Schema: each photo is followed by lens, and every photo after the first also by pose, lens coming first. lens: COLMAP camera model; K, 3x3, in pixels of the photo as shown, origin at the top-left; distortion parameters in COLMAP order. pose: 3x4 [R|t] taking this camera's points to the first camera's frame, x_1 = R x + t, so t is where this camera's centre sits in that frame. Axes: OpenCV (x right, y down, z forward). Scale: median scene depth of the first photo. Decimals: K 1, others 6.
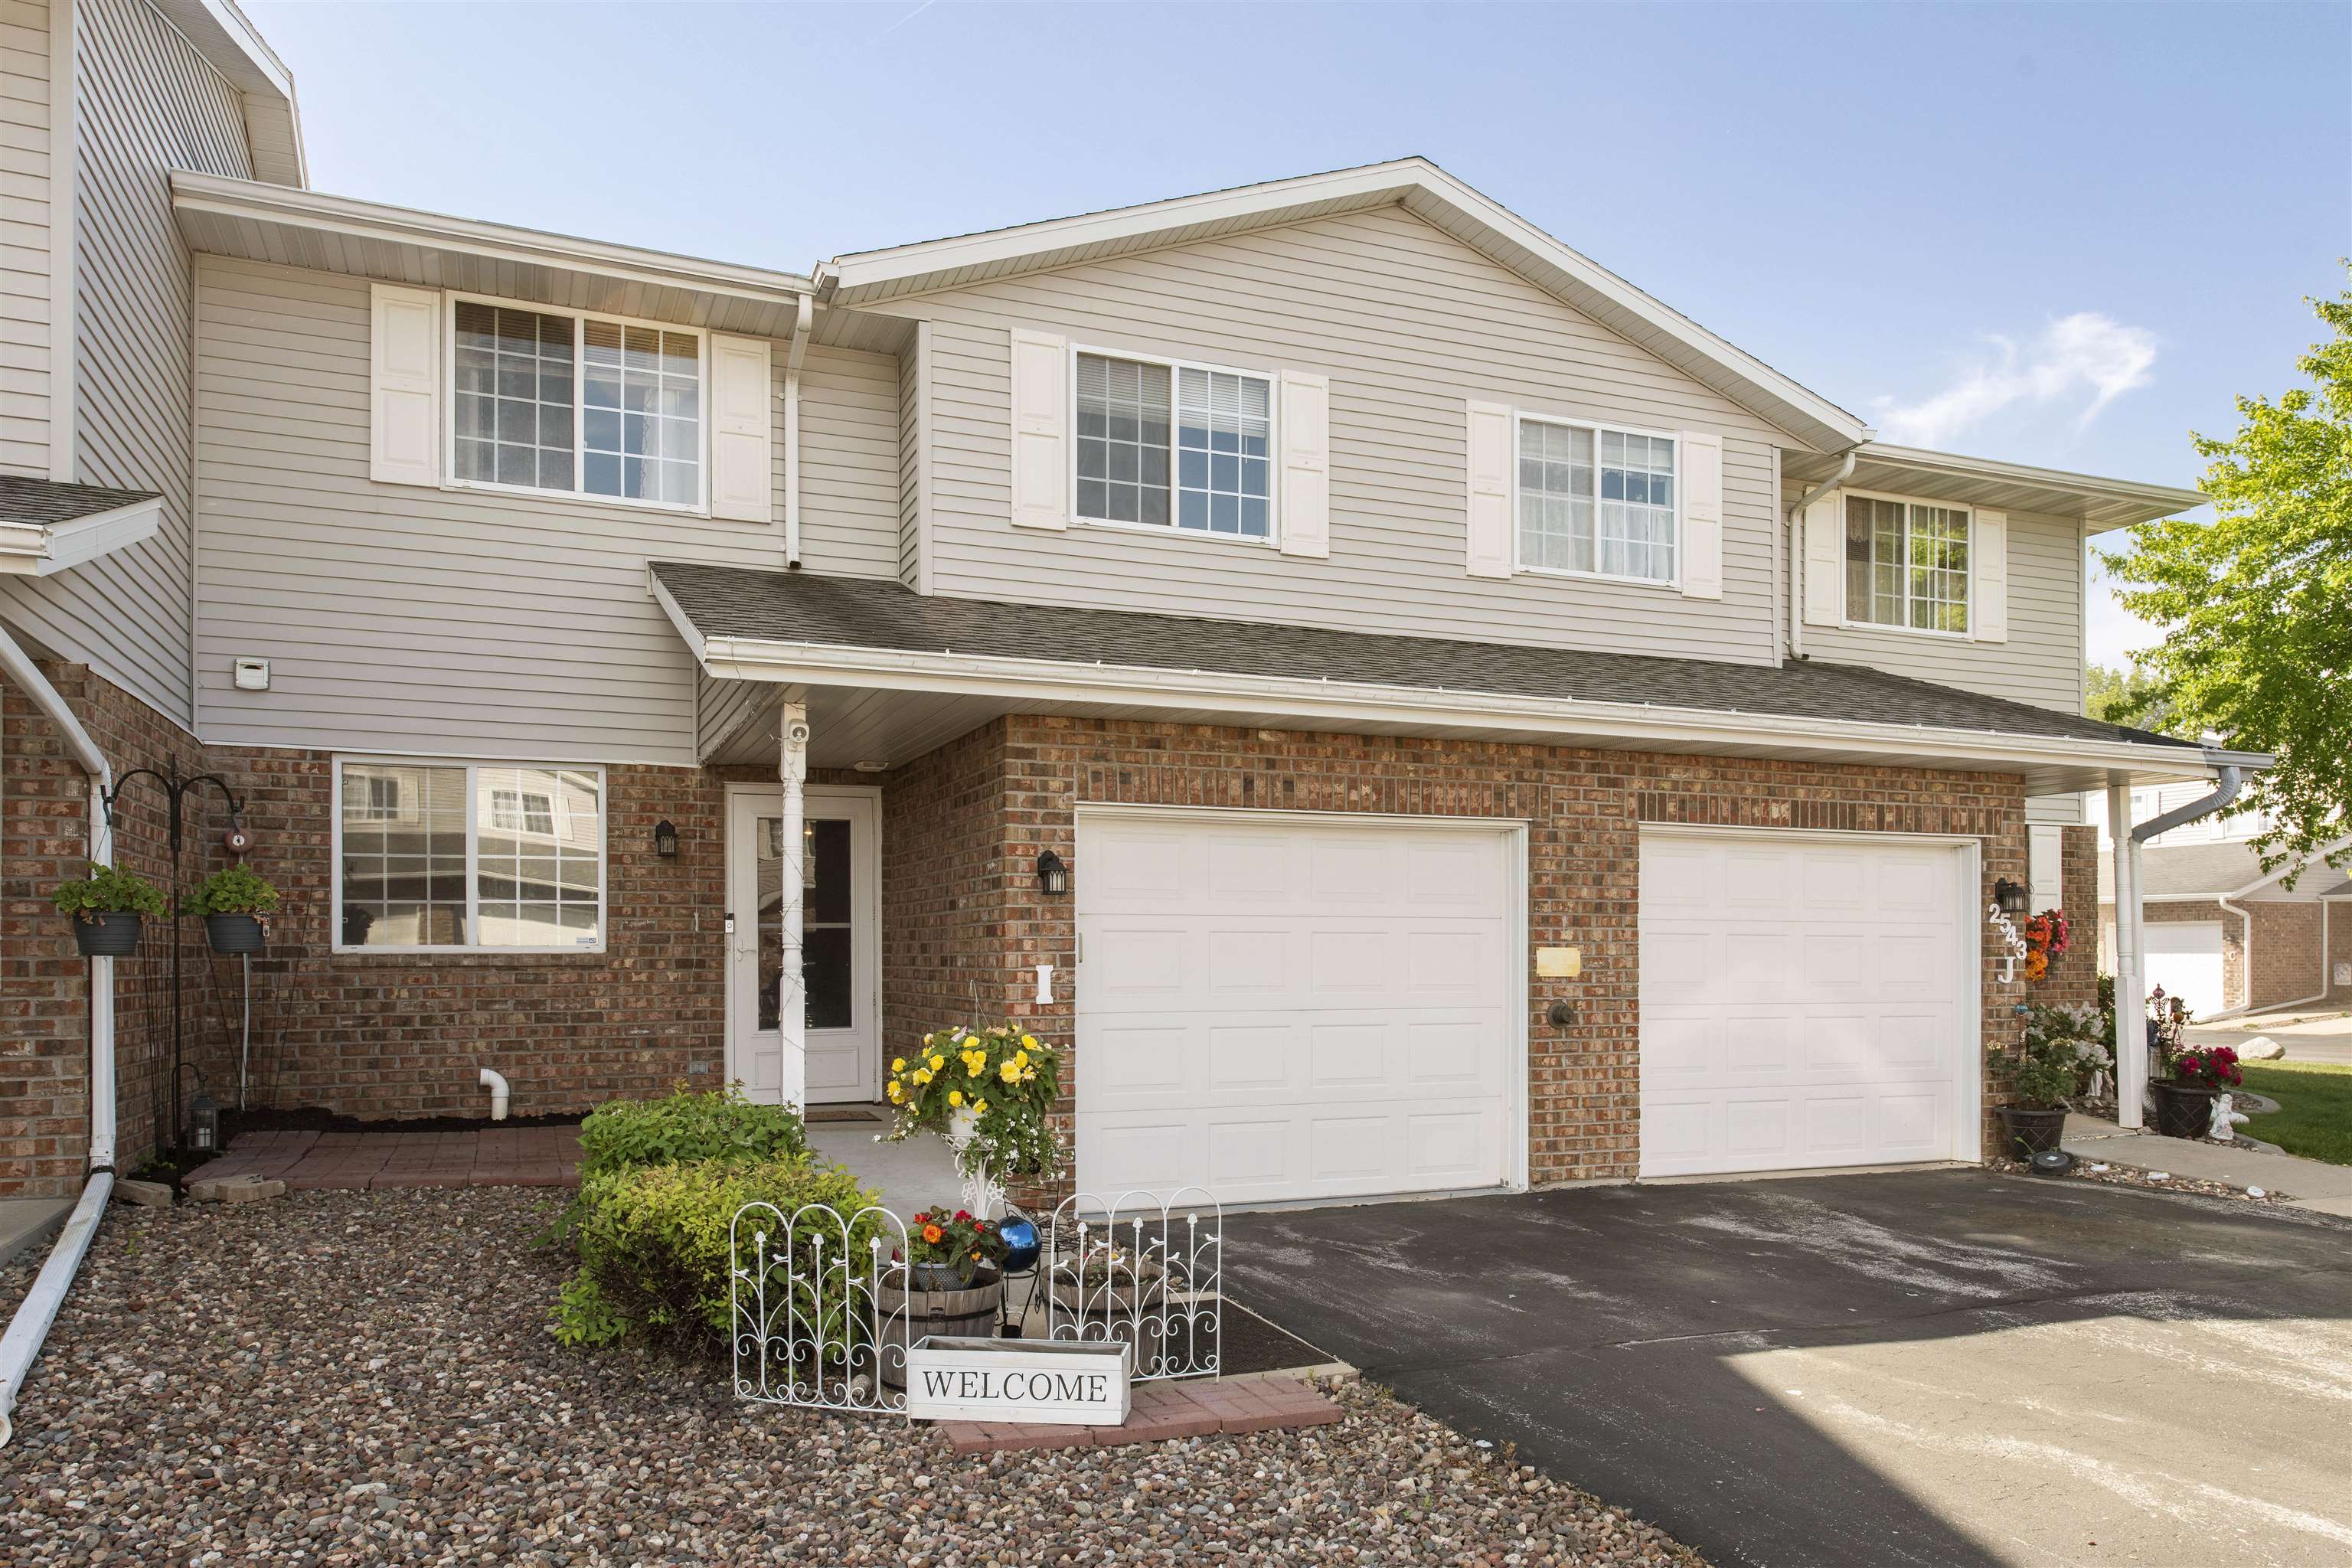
lens RADIAL K [[1632.4, 0, 1175.4], [0, 1632.4, 795.1], [0, 0, 1]] dist [0.021453, -0.008943]
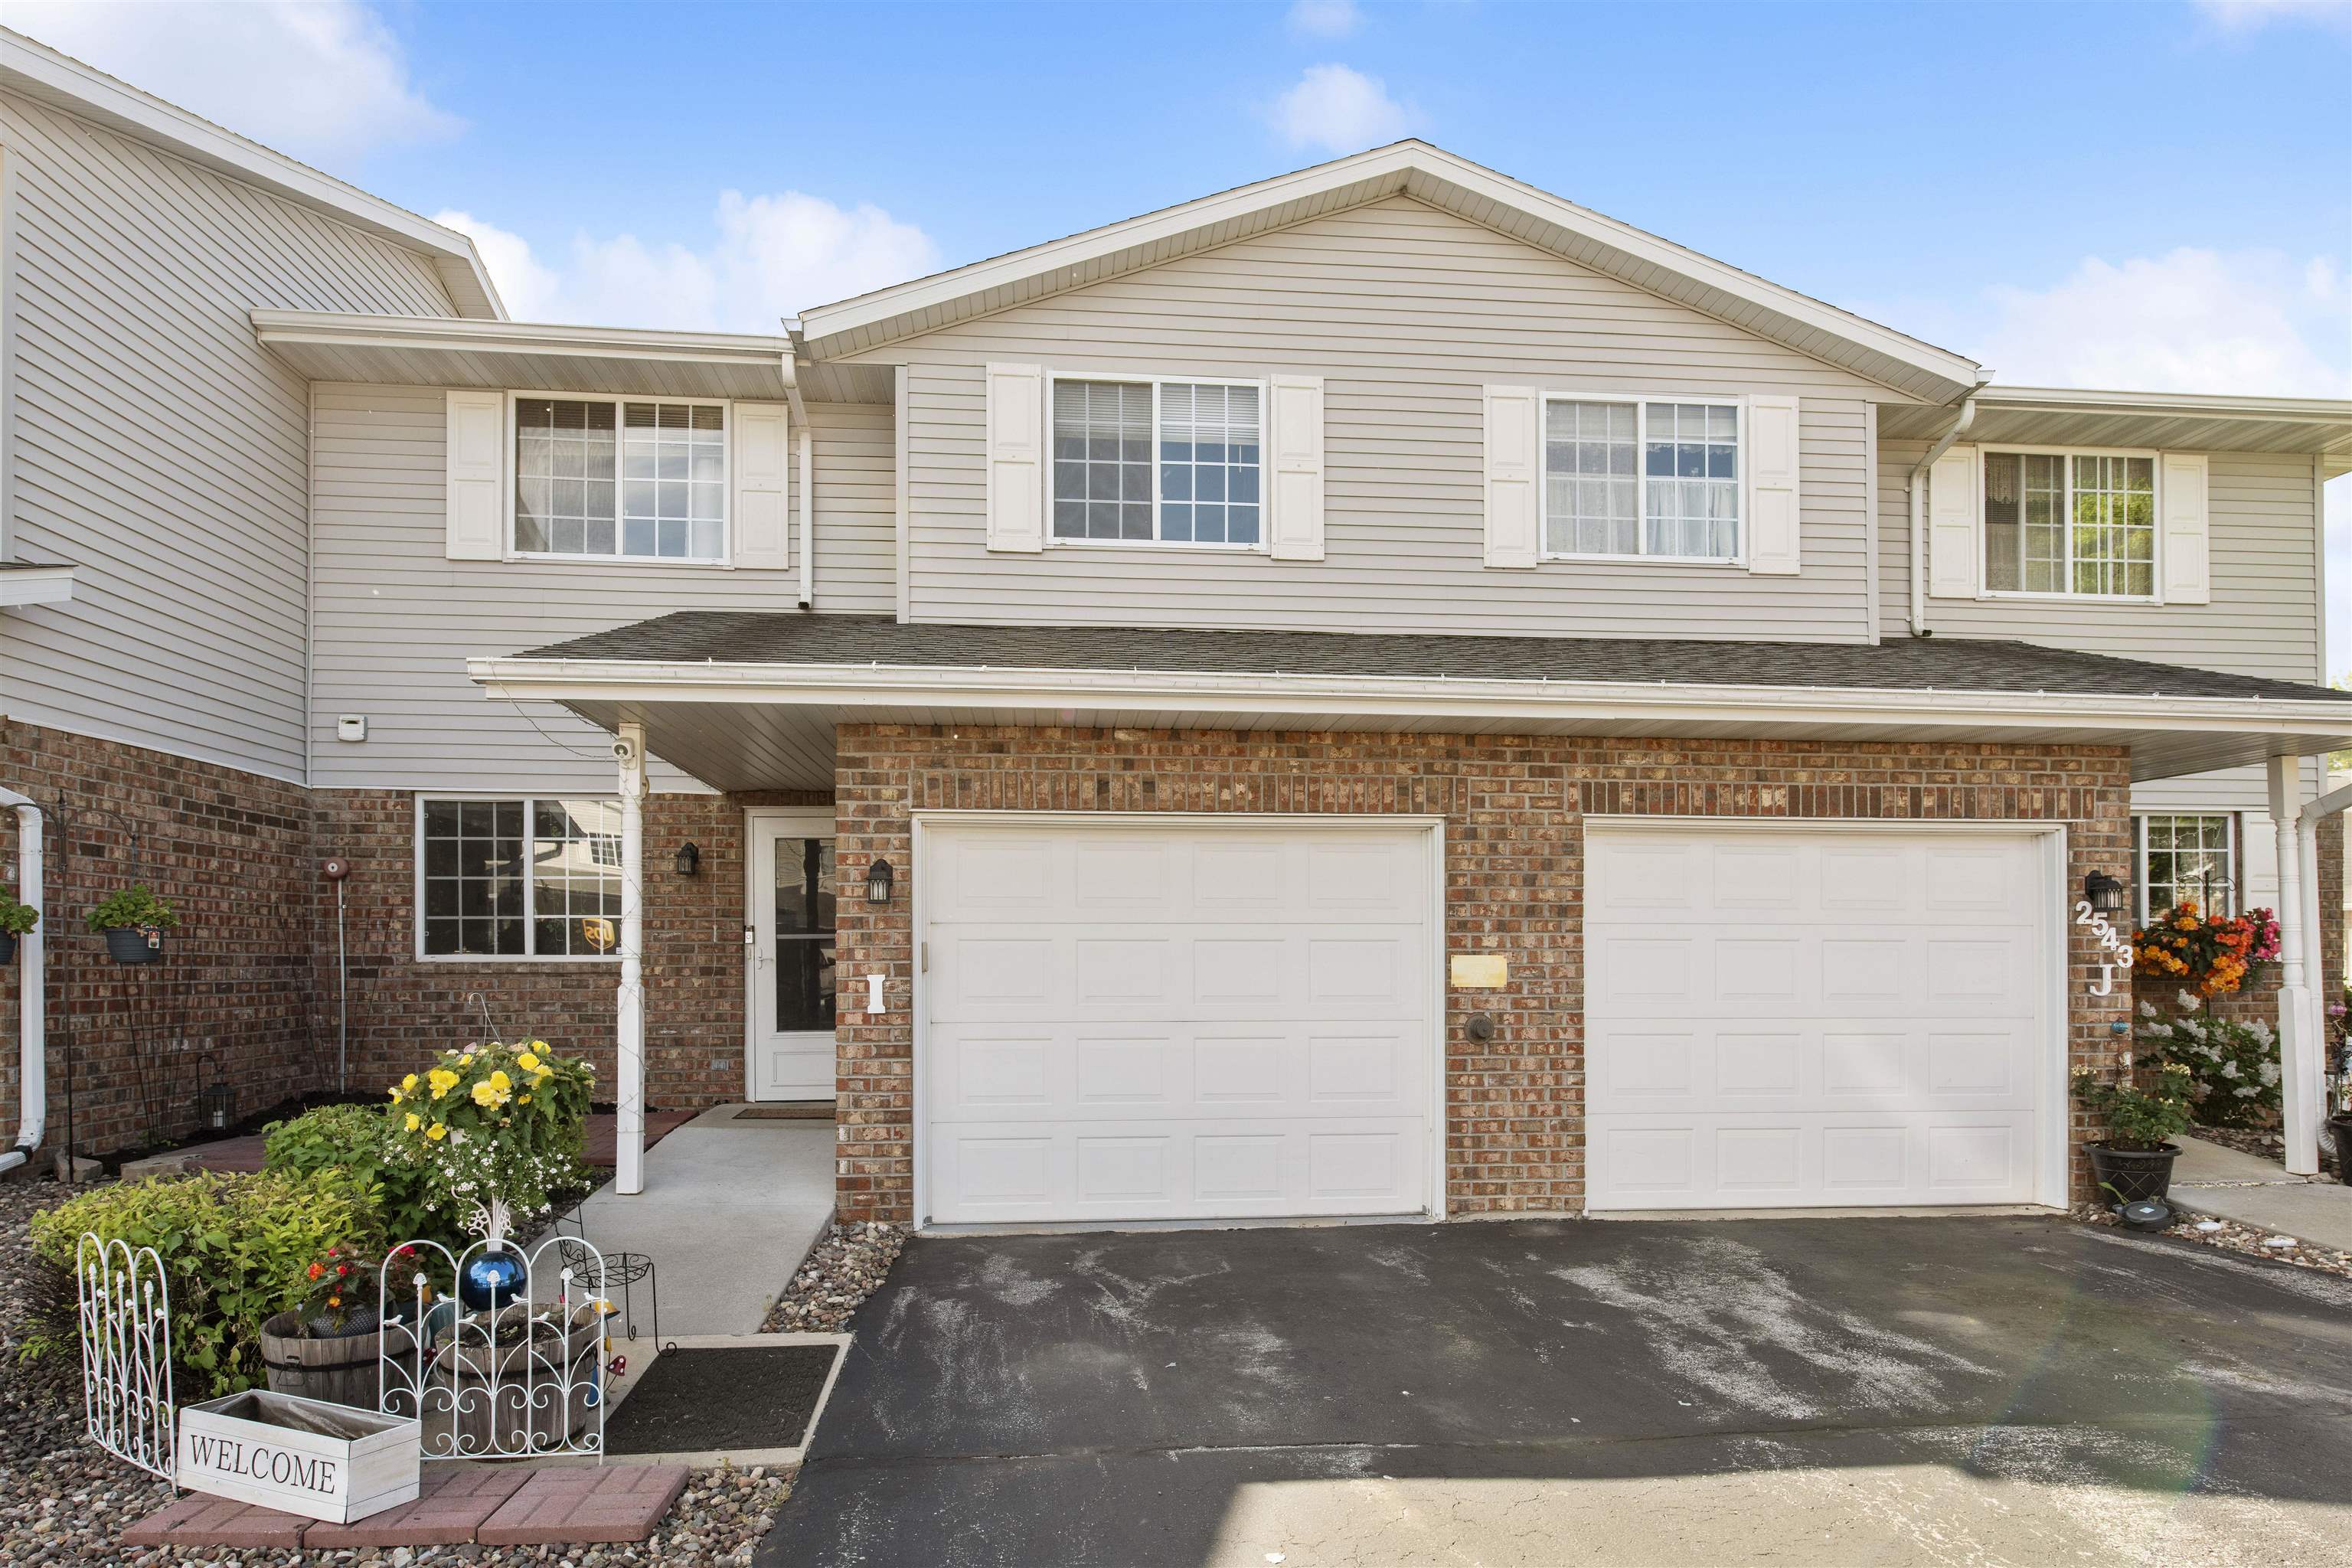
lens RADIAL K [[1351.6, 0, 1183.7], [0, 1351.6, 844.5], [0, 0, 1]] dist [-0.000322, 0.004248]
pose [[0.955810, -0.026059, -0.292829, 0.288269], [0.029424, 0.999542, 0.007094, 0.020791], [0.292510, -0.015397, 0.956138, 0.226265]]
